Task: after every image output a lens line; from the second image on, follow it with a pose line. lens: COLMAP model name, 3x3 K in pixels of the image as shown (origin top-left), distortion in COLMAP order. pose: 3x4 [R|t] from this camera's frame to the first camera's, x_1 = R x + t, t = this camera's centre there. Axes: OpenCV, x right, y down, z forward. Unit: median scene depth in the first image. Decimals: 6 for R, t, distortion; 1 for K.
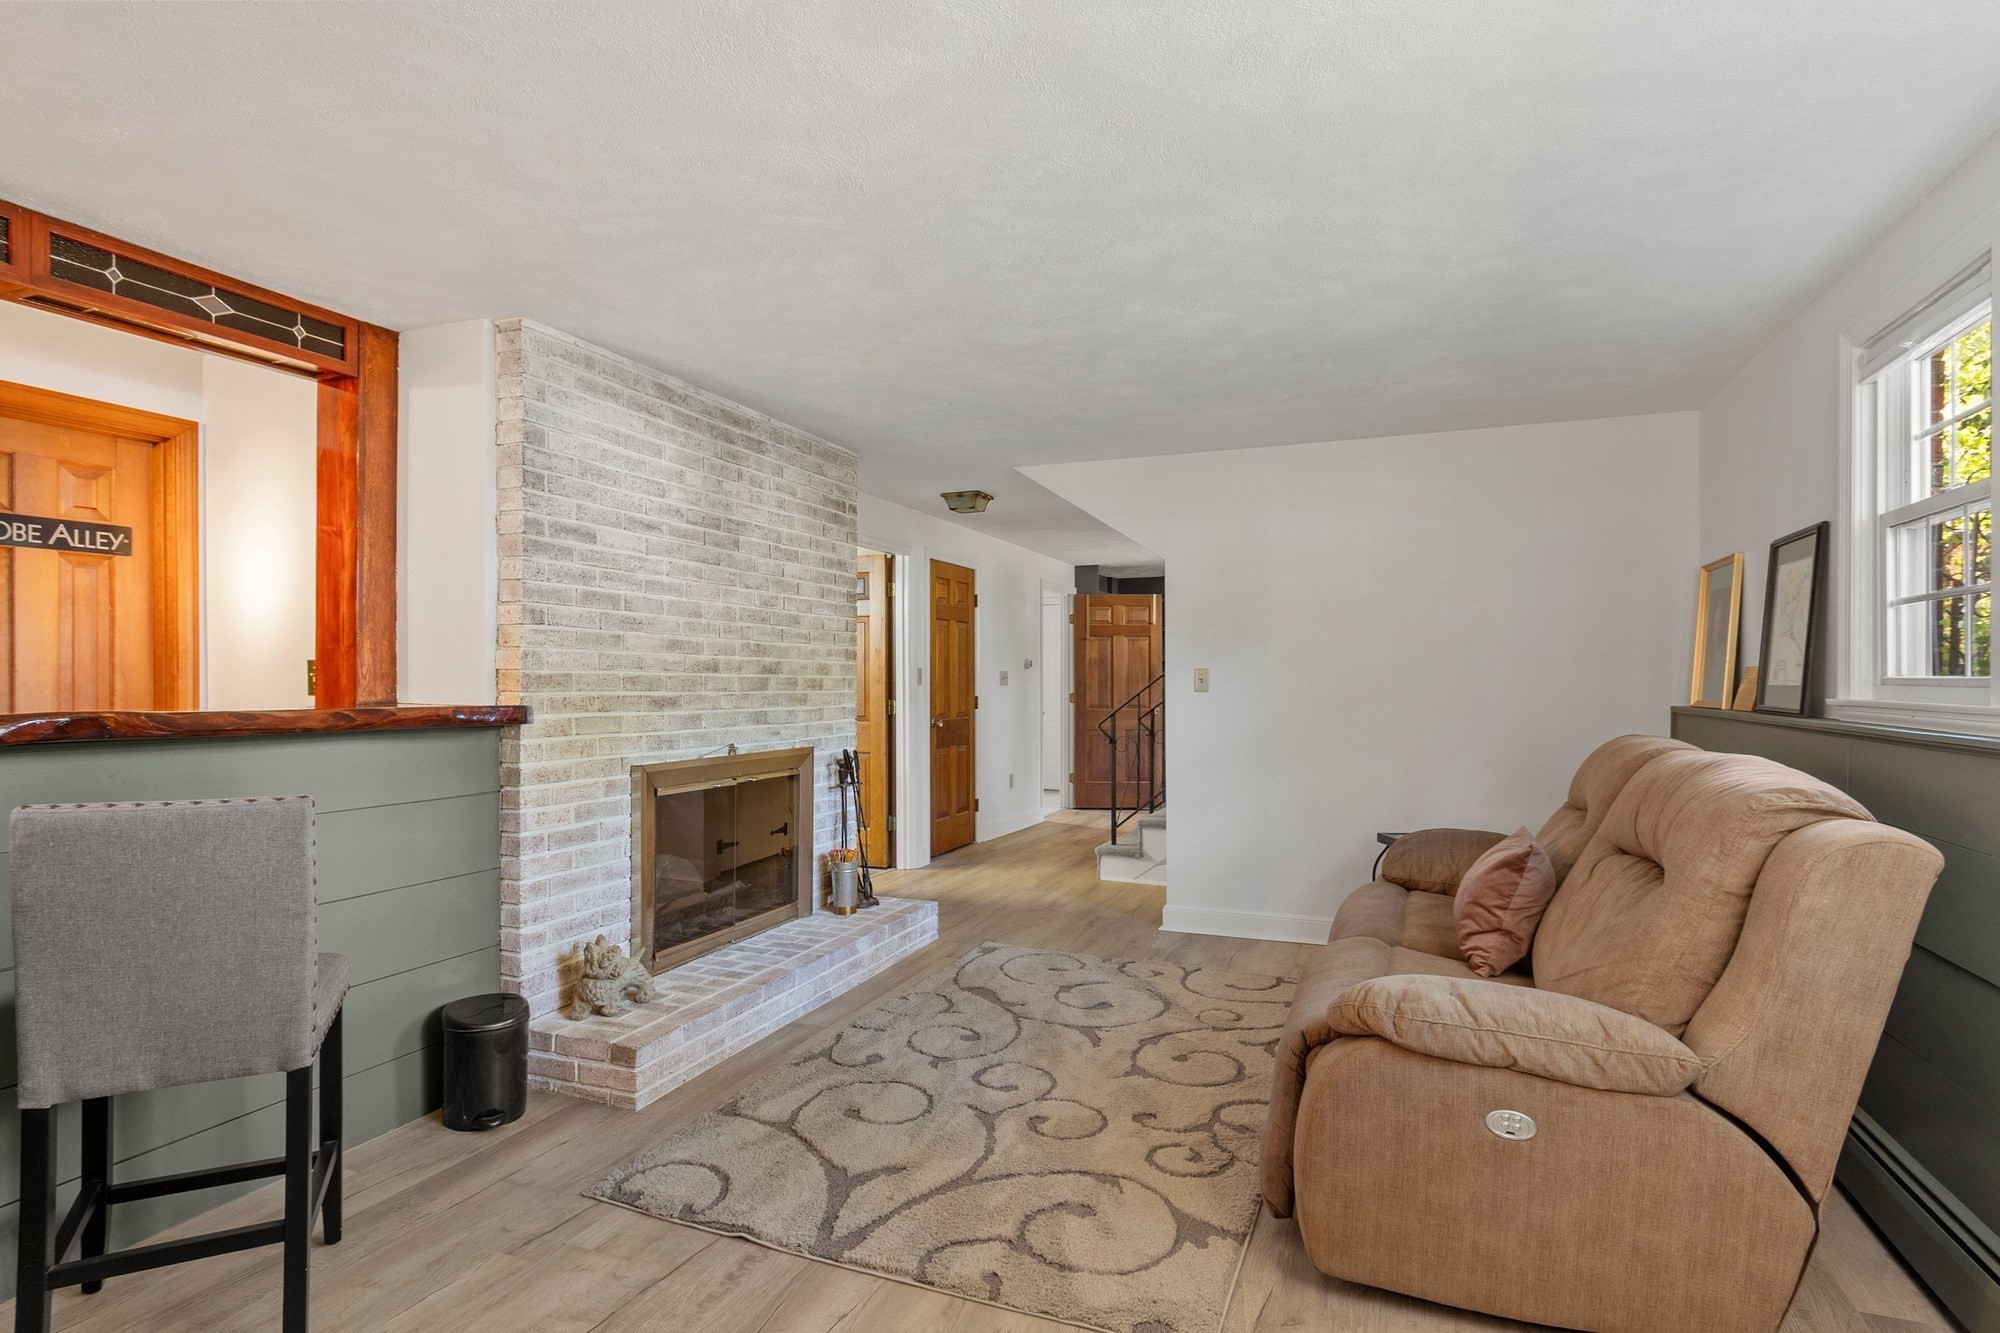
lens RADIAL K [[1028.6, 0, 999.5], [0, 1028.6, 676.8], [0, 0, 1]] dist [0.003560, 0.000161]
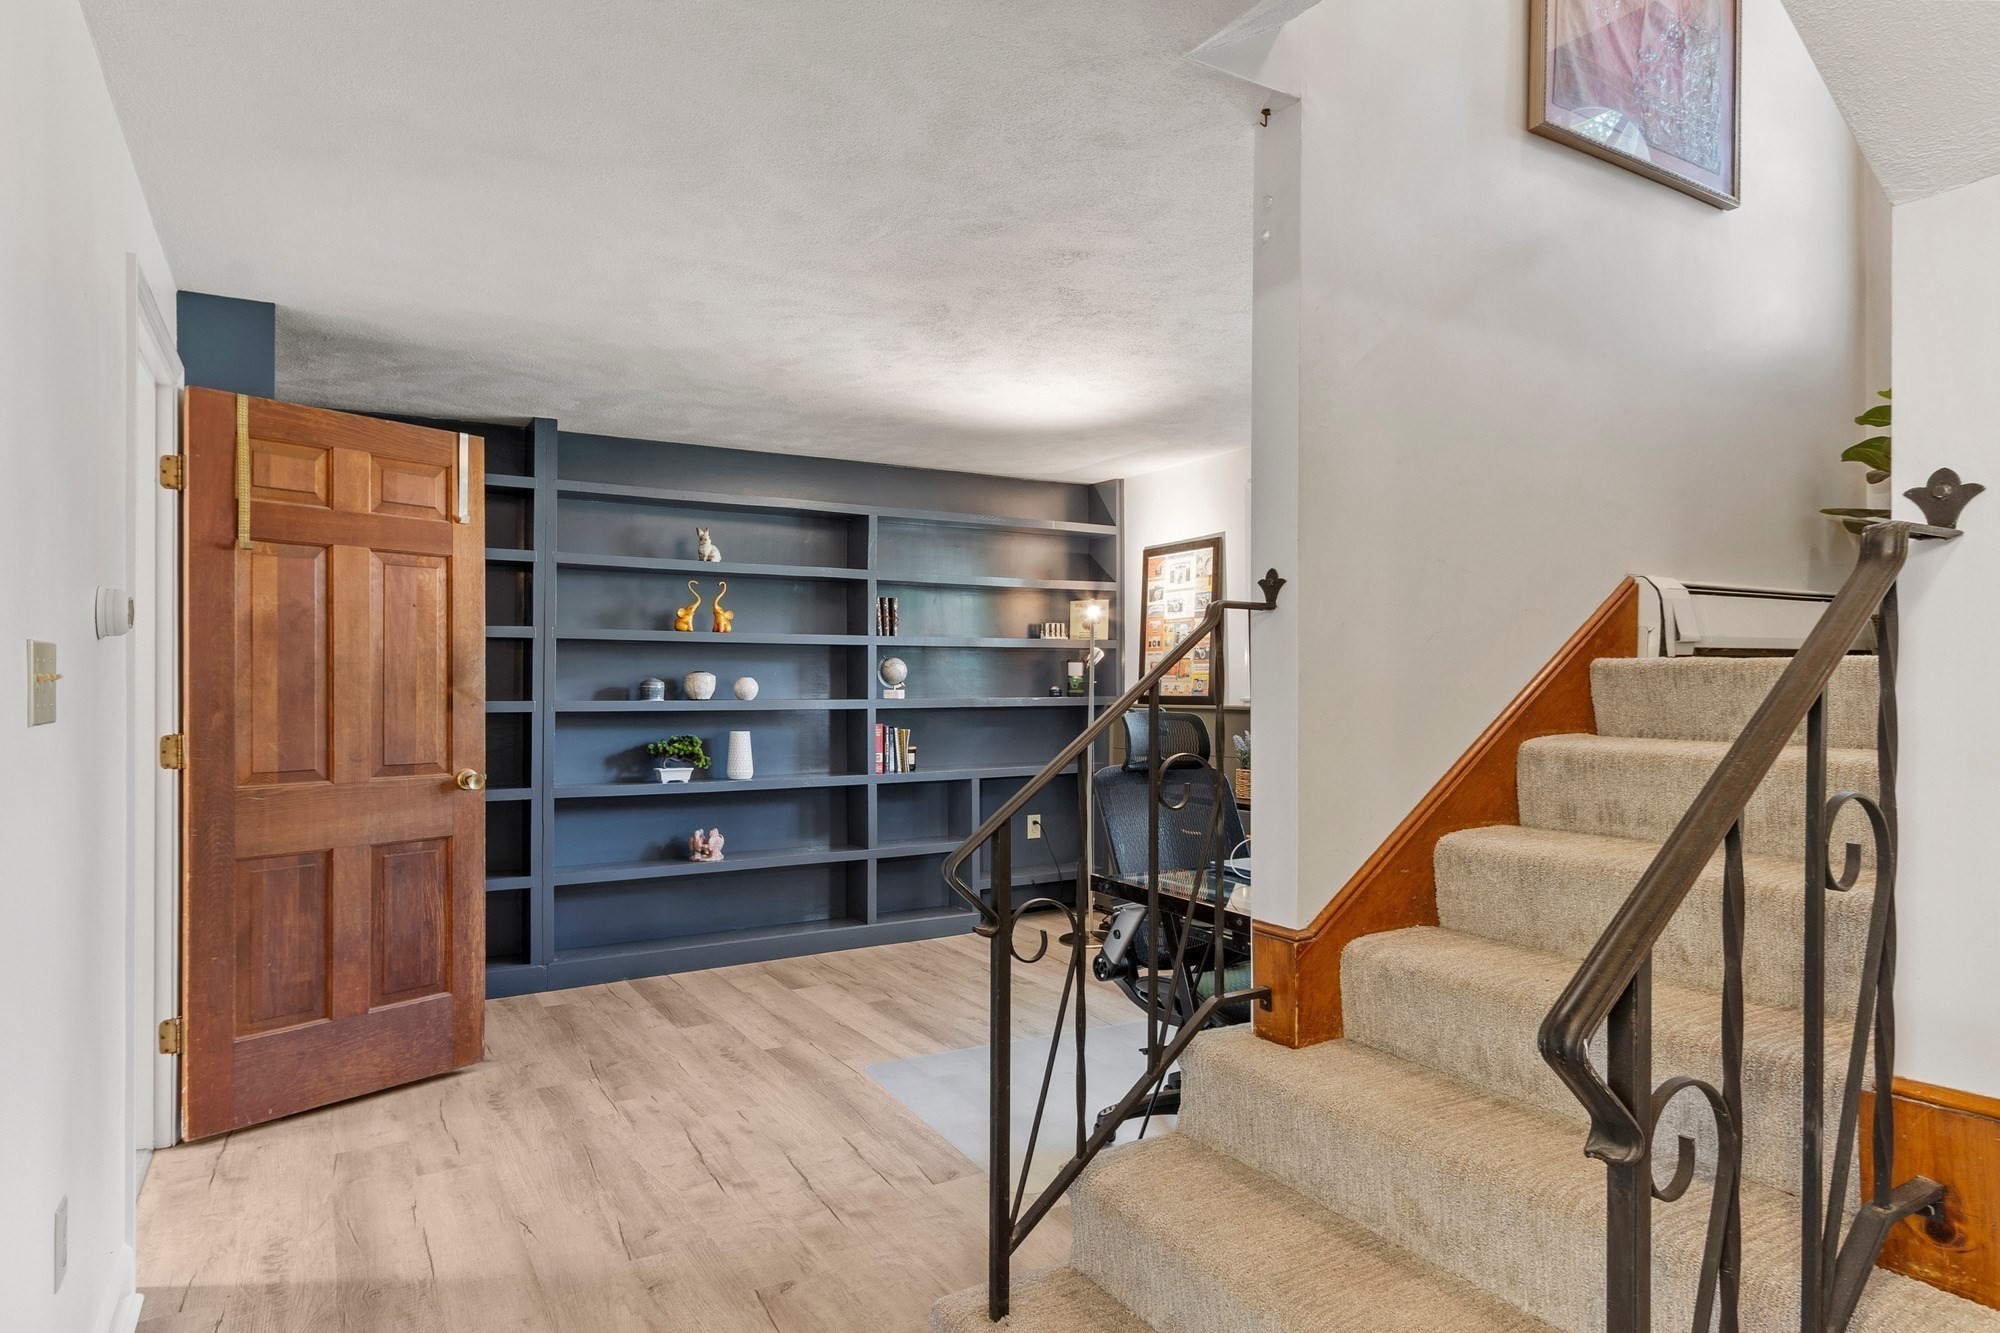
lens RADIAL K [[1127.1, 0, 999.7], [0, 1127.1, 673.3], [0, 0, 1]] dist [-0.000207, -0.000167]
pose [[0.599730, 0.004674, 0.800189, -0.040801], [-0.010956, 0.999937, 0.002370, -0.004241], [-0.800128, -0.010188, 0.599743, 0.635064]]
